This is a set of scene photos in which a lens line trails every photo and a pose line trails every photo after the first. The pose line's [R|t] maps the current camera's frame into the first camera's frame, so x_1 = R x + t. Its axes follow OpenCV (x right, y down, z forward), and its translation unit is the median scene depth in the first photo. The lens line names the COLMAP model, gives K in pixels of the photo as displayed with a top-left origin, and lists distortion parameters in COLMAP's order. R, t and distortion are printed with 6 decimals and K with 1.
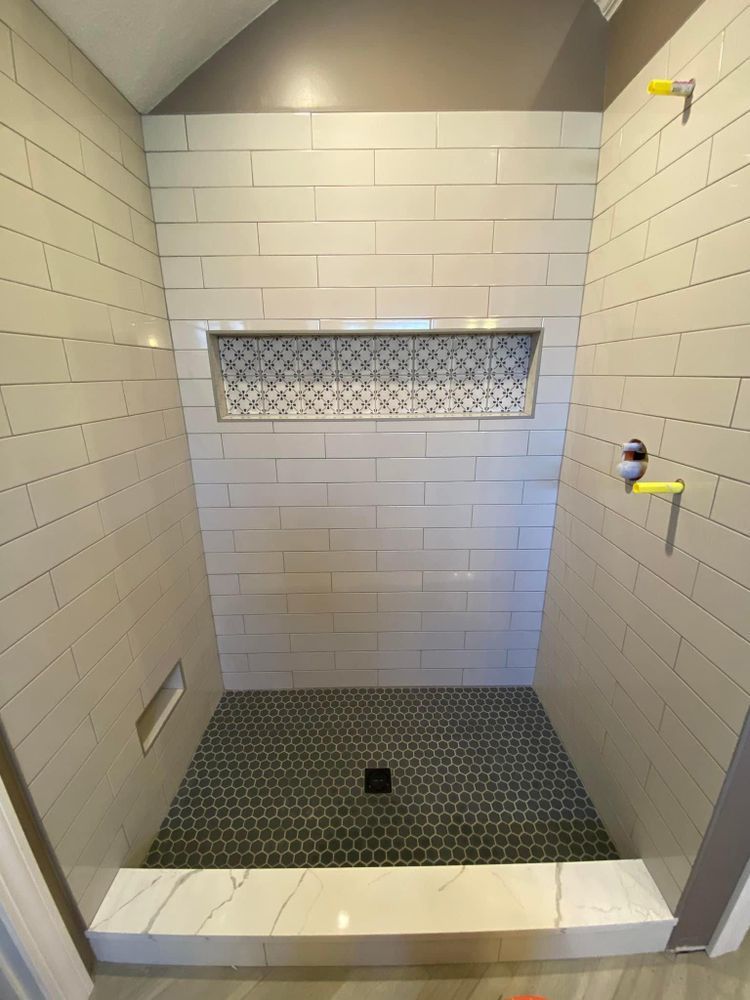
lens RADIAL K [[405.1, 0, 379.7], [0, 405.1, 496.6], [0, 0, 1]] dist [-0.018936, -0.002186]
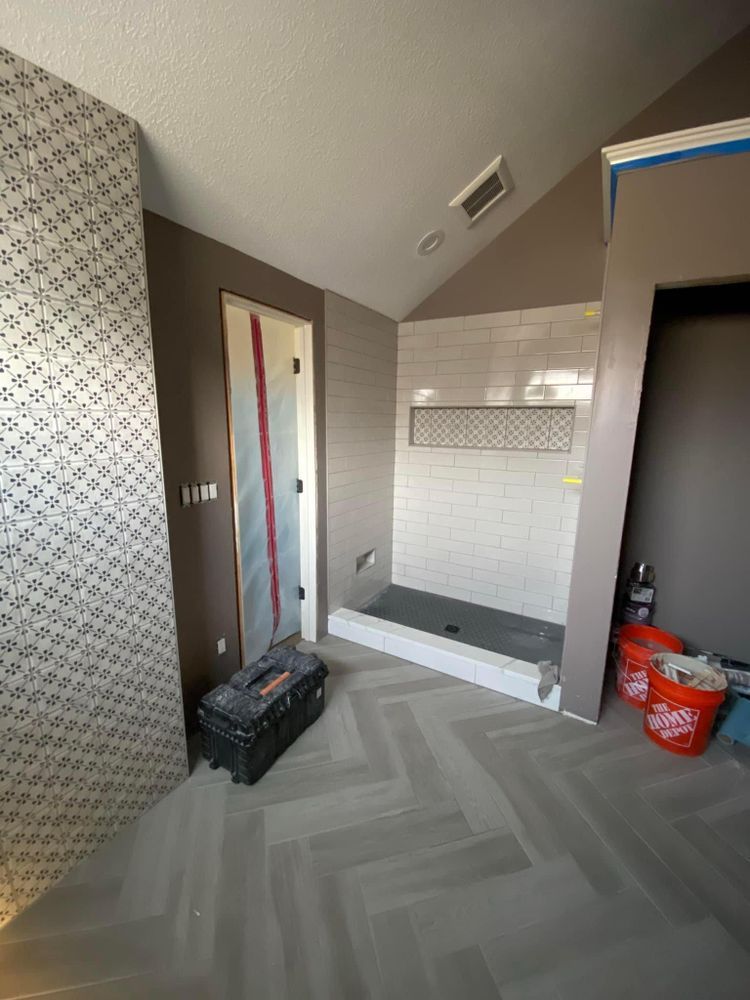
lens RADIAL K [[403.9, 0, 374.2], [0, 403.9, 502.9], [0, 0, 1]] dist [-0.013466, -0.001103]
pose [[0.859409, 0.120552, -0.496873, 0.580293], [-0.171437, 0.983492, -0.057908, 0.286826], [0.481689, 0.134950, 0.865889, -0.974108]]
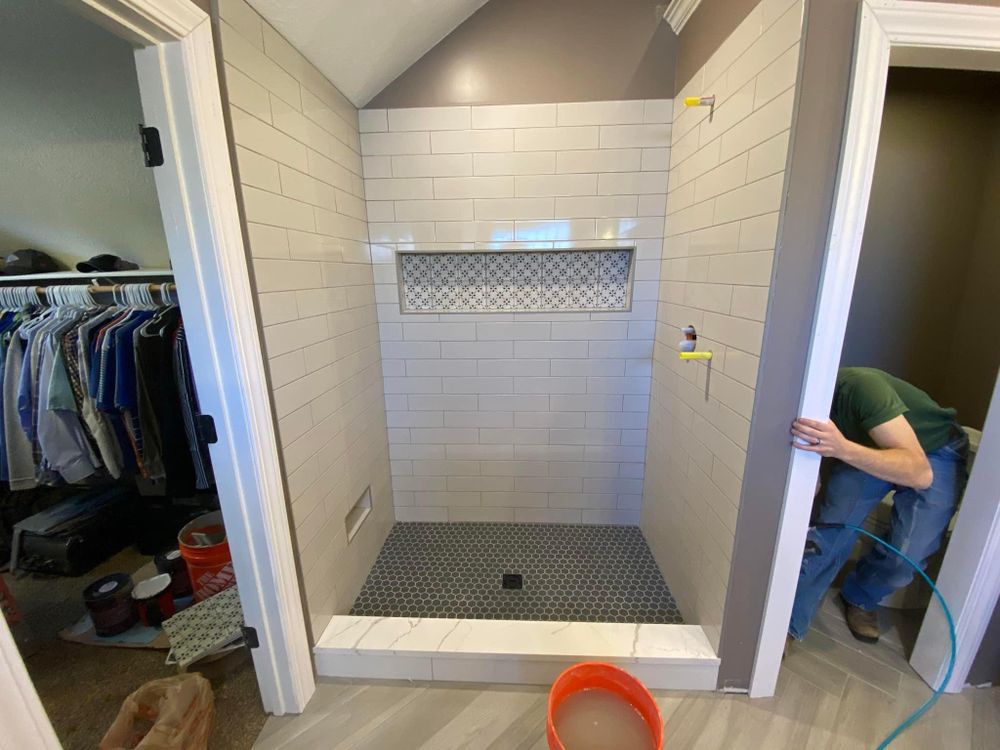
lens RADIAL K [[403.9, 0, 502.6], [0, 403.9, 370.7], [0, 0, 1]] dist [-0.013466, -0.001103]
pose [[0.998485, 0.008325, -0.054395, 0.029956], [-0.011264, 0.998480, -0.053949, 0.083689], [0.053864, 0.054480, 0.997061, -0.372559]]
